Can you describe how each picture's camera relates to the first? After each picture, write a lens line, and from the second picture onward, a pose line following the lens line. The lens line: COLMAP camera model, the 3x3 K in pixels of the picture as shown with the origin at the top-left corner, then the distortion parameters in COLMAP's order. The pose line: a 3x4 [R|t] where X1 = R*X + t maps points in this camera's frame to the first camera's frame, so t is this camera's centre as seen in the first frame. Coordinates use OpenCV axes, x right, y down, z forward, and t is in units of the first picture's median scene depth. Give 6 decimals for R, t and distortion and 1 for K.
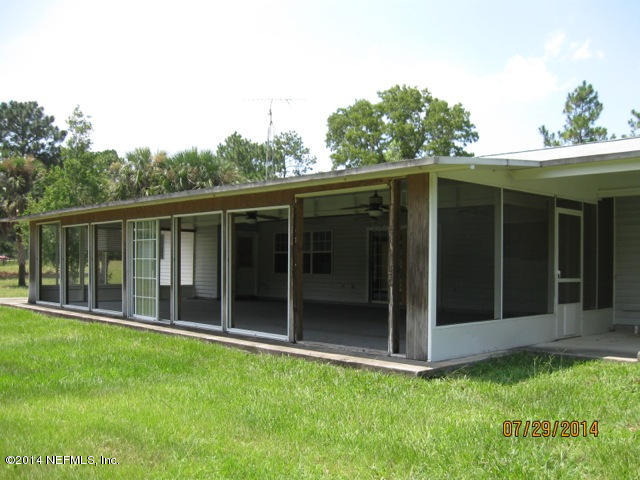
lens RADIAL K [[657.1, 0, 340.8], [0, 657.1, 255.9], [0, 0, 1]] dist [-0.130722, 0.022072]
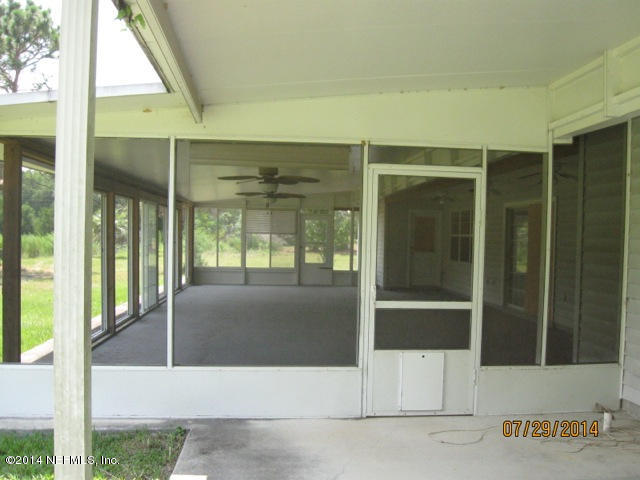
lens RADIAL K [[657.1, 0, 340.8], [0, 657.1, 255.9], [0, 0, 1]] dist [-0.130722, 0.022072]
pose [[0.793375, 0.029652, -0.608010, 0.598587], [-0.008185, 0.999242, 0.038051, -0.019855], [0.608678, -0.025212, 0.793017, 0.533273]]
